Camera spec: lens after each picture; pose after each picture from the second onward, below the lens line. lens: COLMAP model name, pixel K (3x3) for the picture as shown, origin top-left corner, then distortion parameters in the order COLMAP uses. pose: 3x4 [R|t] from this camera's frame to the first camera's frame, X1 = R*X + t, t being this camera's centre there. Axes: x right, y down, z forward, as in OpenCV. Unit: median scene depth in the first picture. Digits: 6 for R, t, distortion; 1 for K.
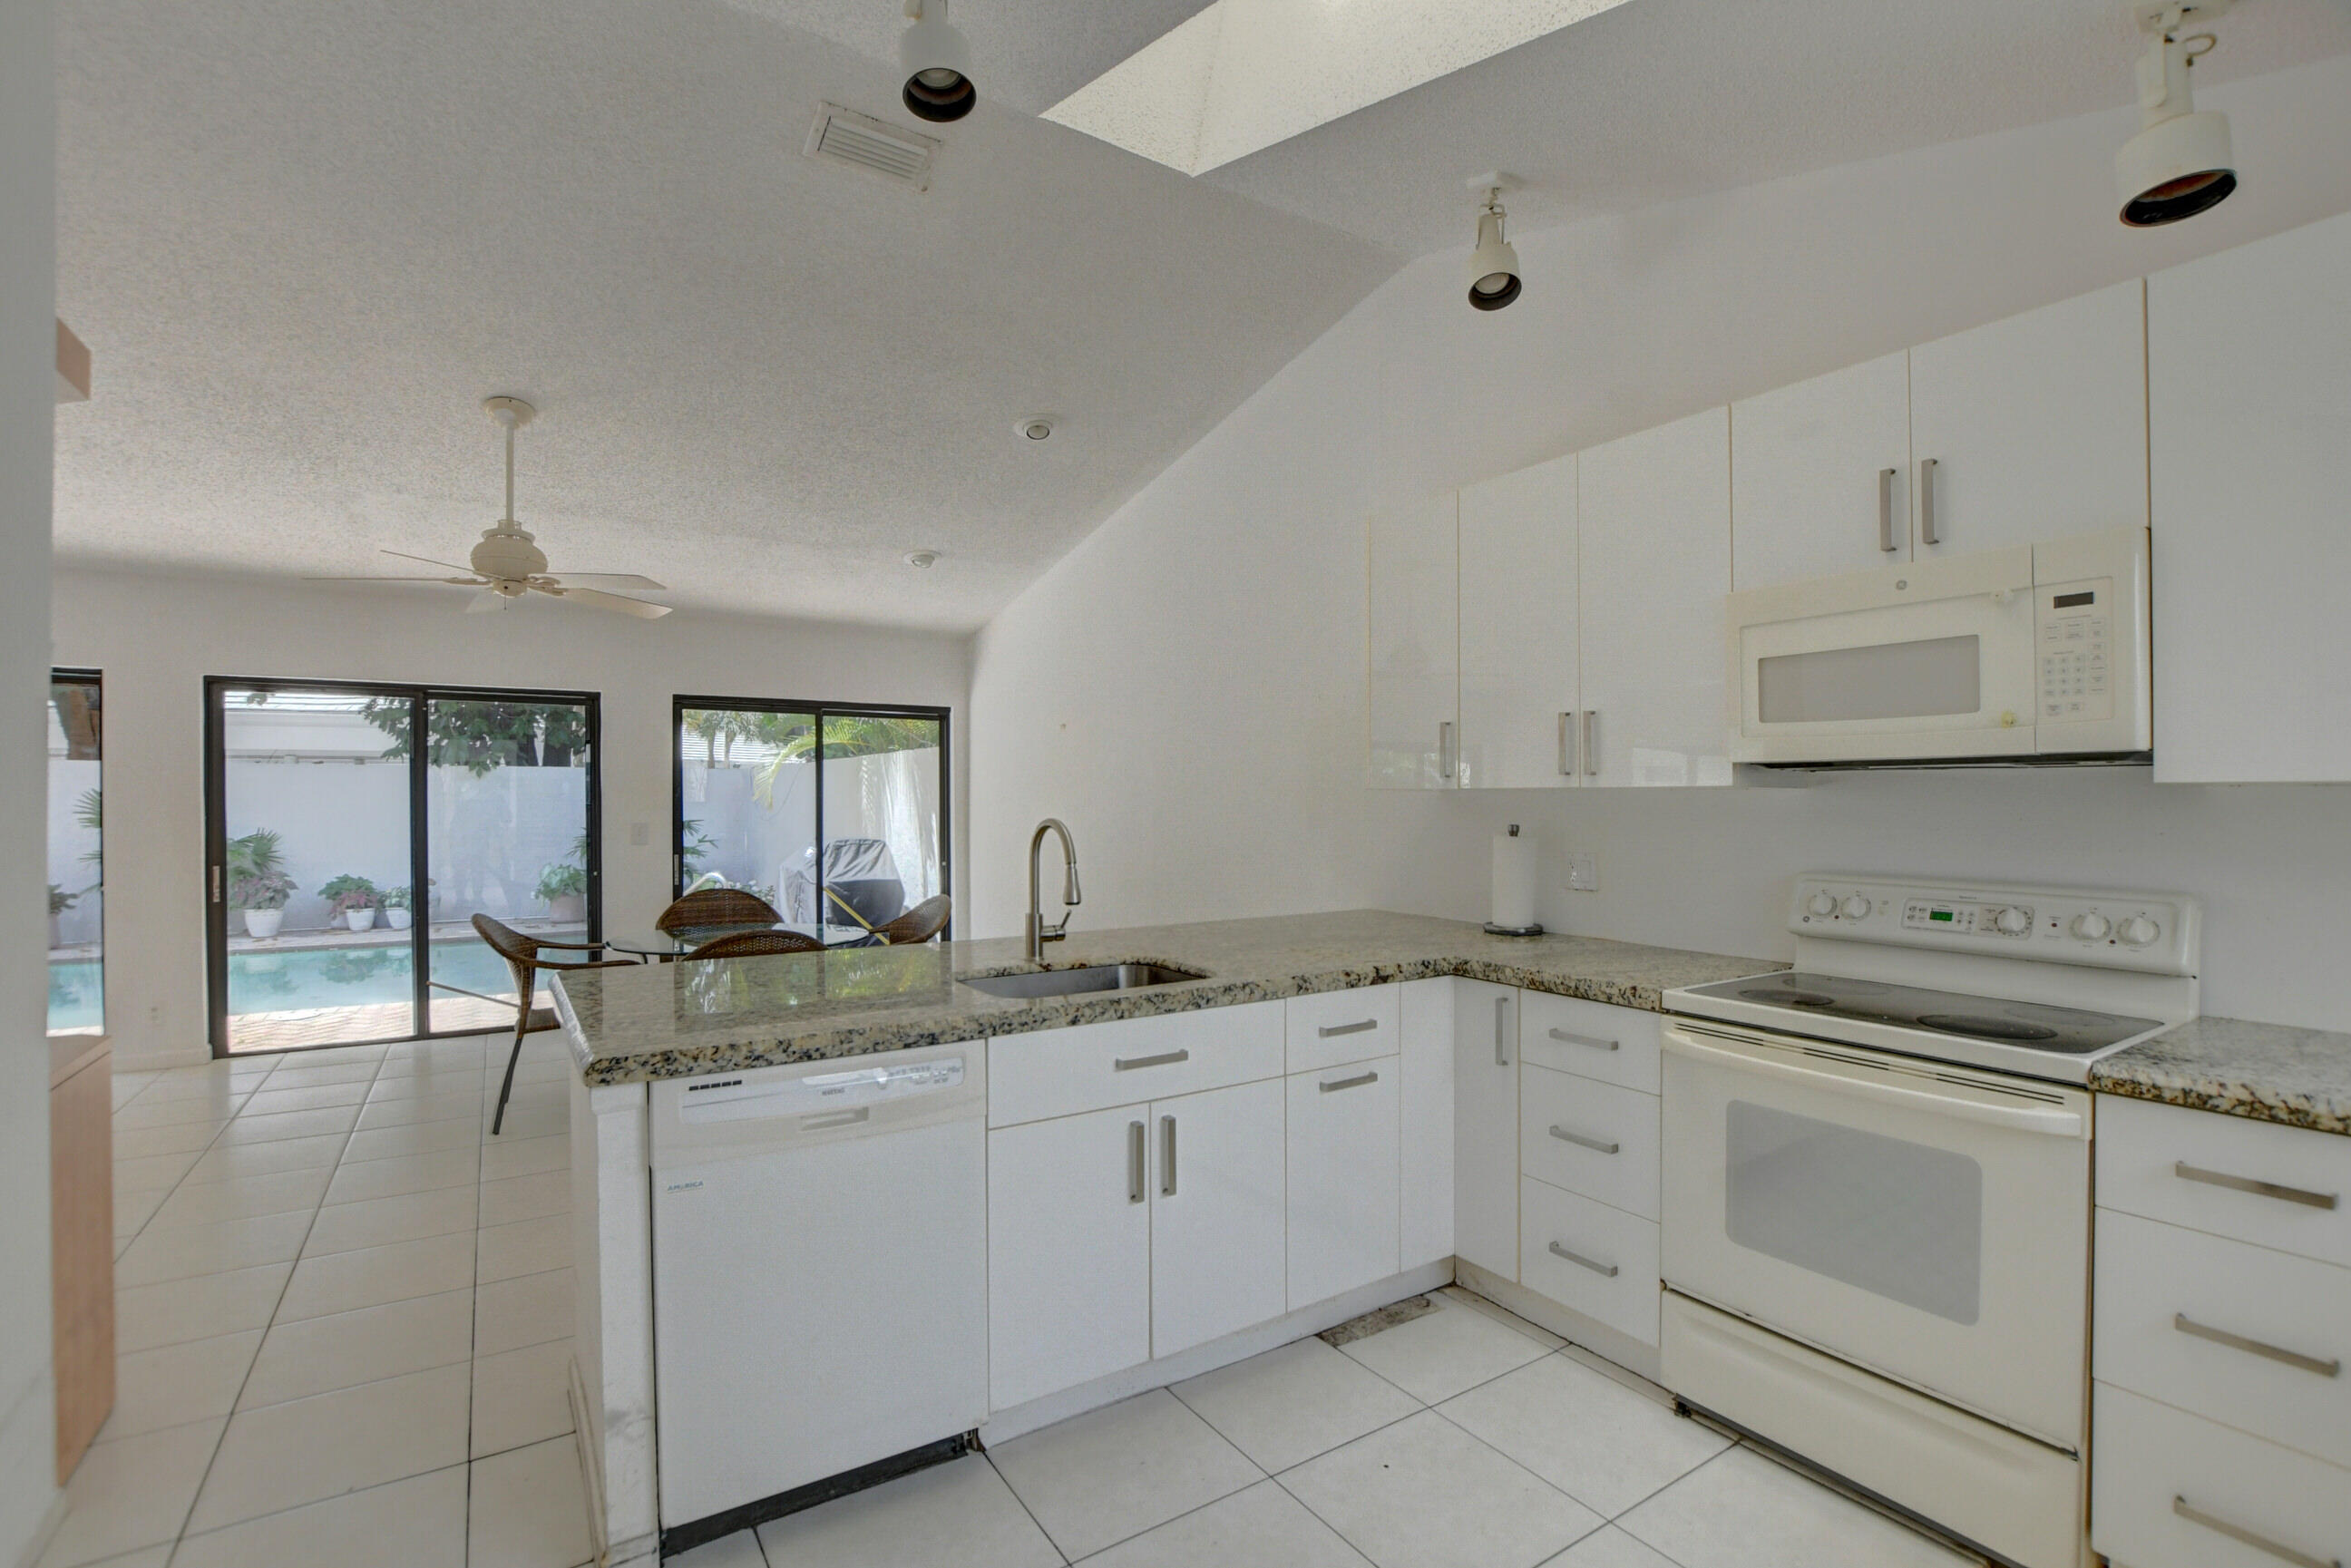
lens RADIAL K [[1064.6, 0, 1119.9], [0, 1064.6, 795.4], [0, 0, 1]] dist [-0.004285, -0.000967]
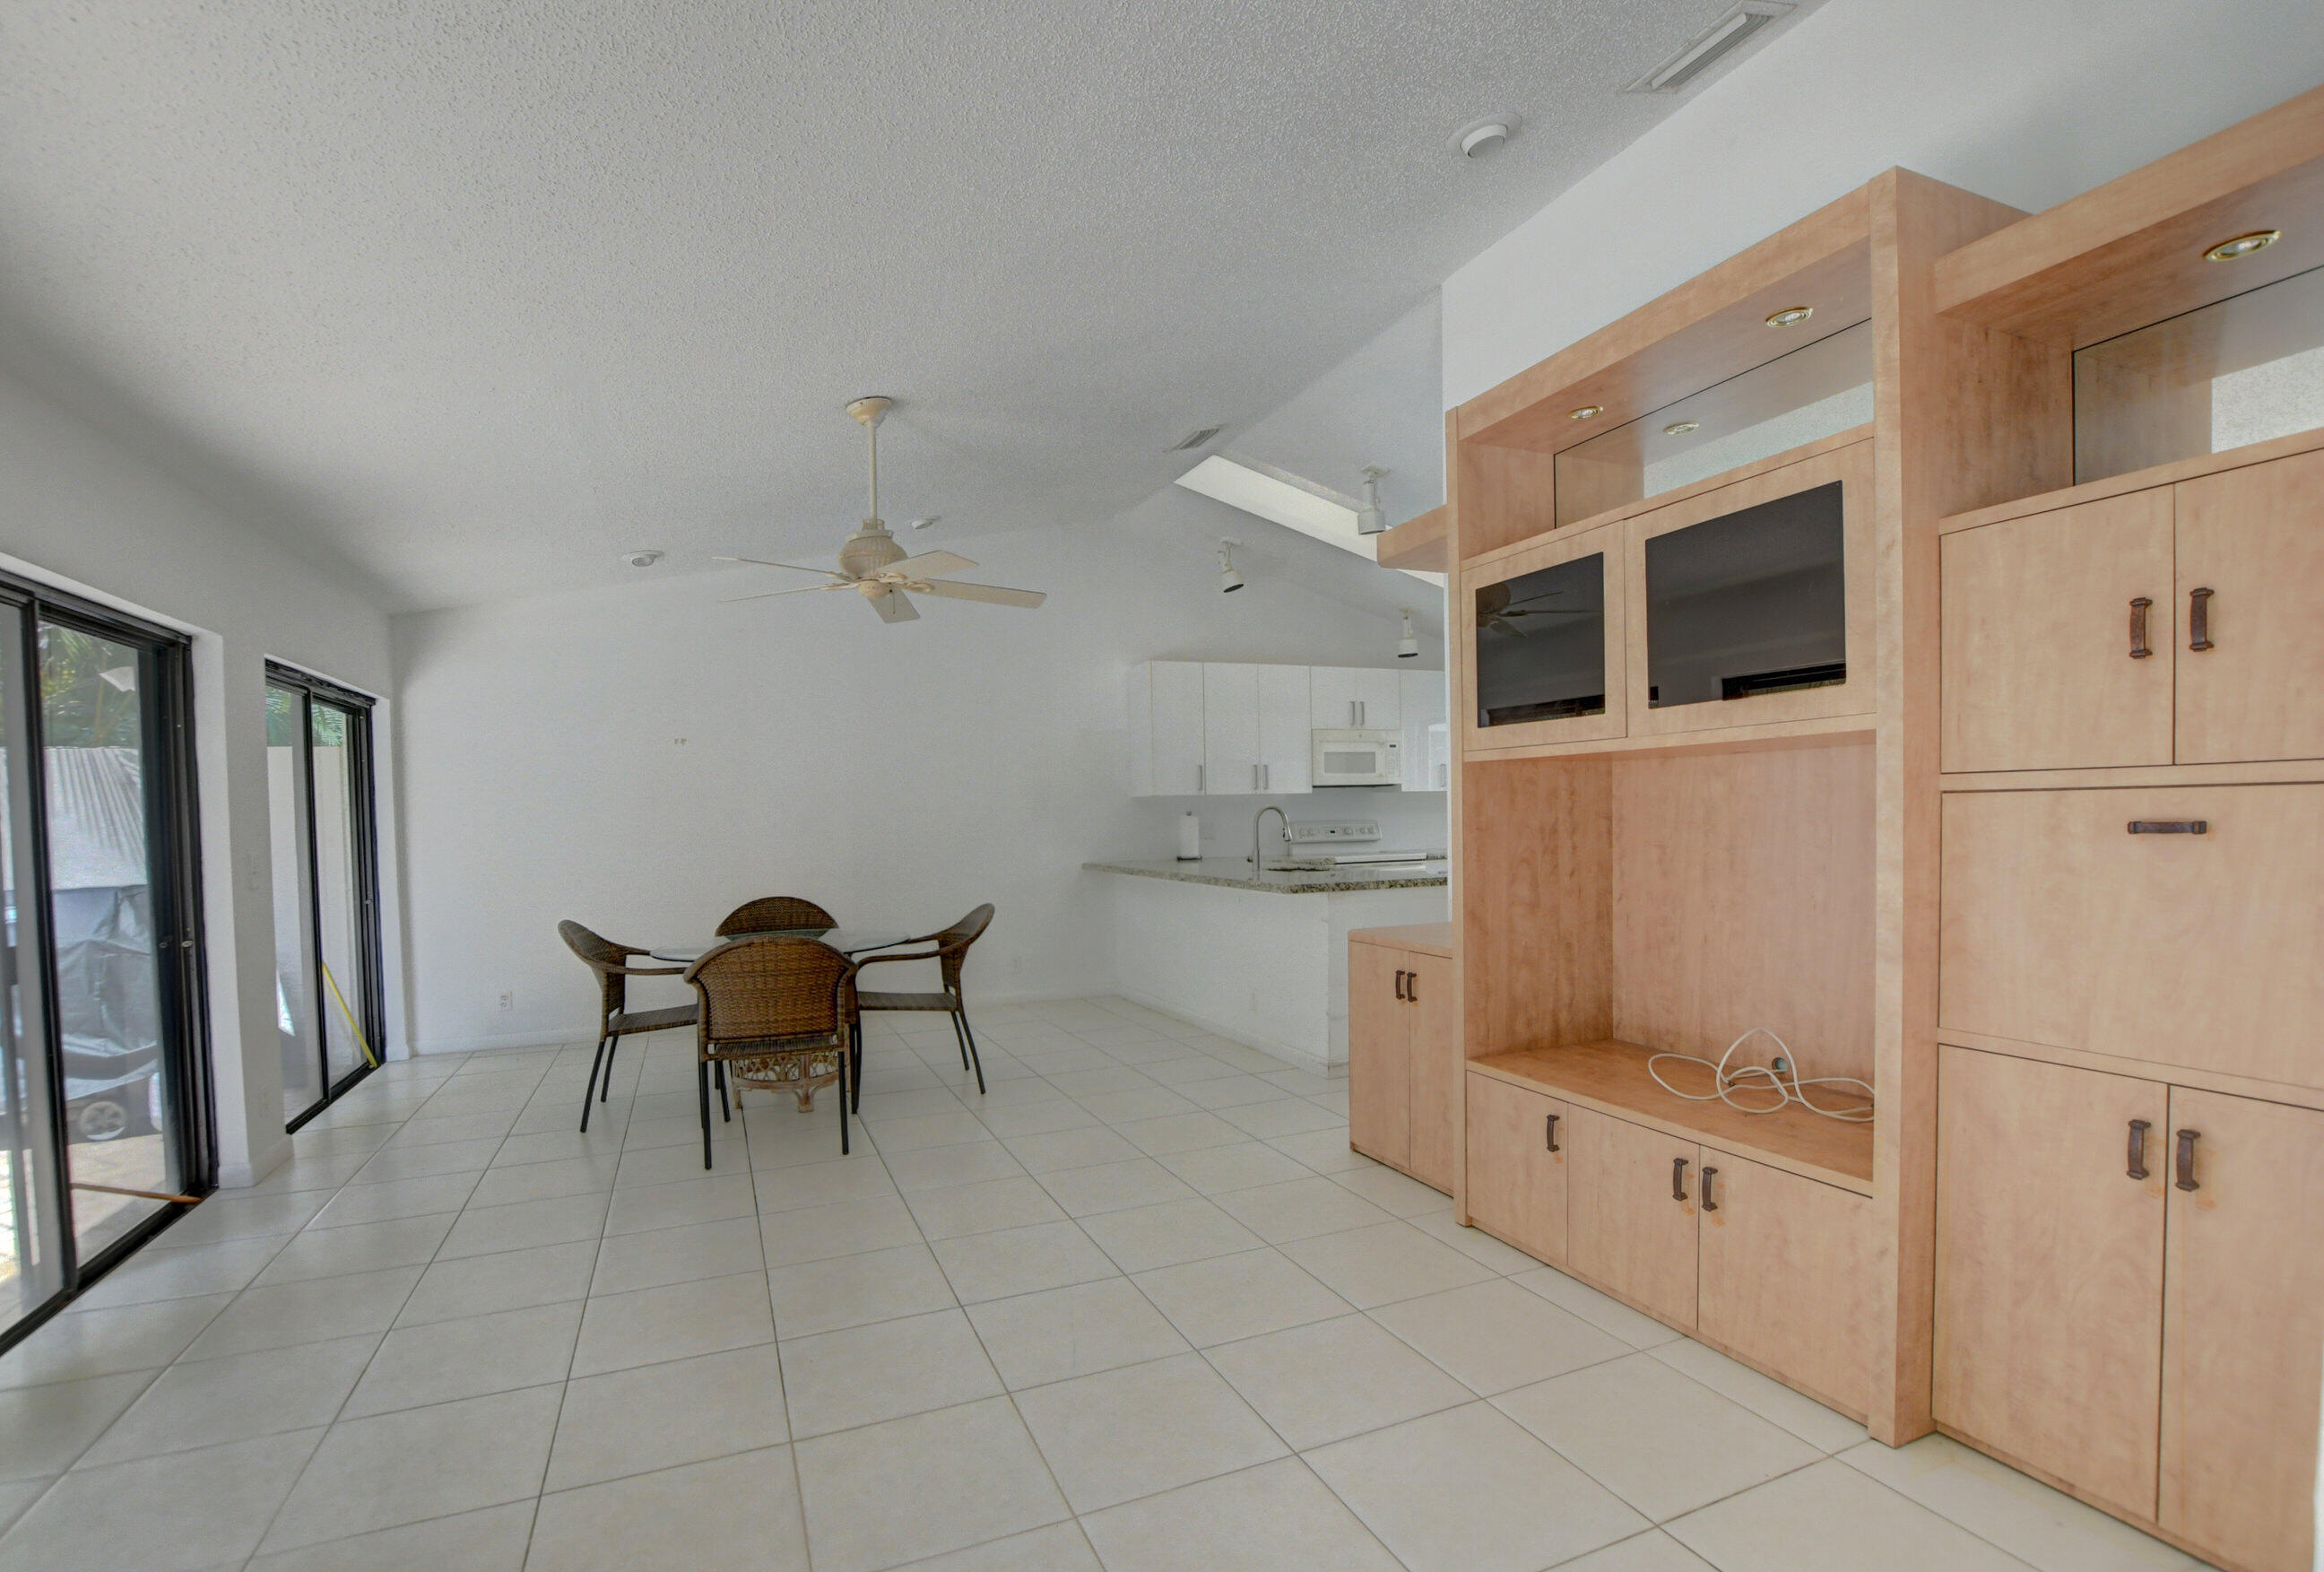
lens RADIAL K [[1071.7, 0, 1209.7], [0, 1071.7, 839.6], [0, 0, 1]] dist [-0.027078, -0.000545]
pose [[0.127953, -0.034272, 0.991188, -2.365120], [0.020559, 0.999280, 0.031898, 0.019719], [-0.991567, 0.016297, 0.128566, 0.854673]]
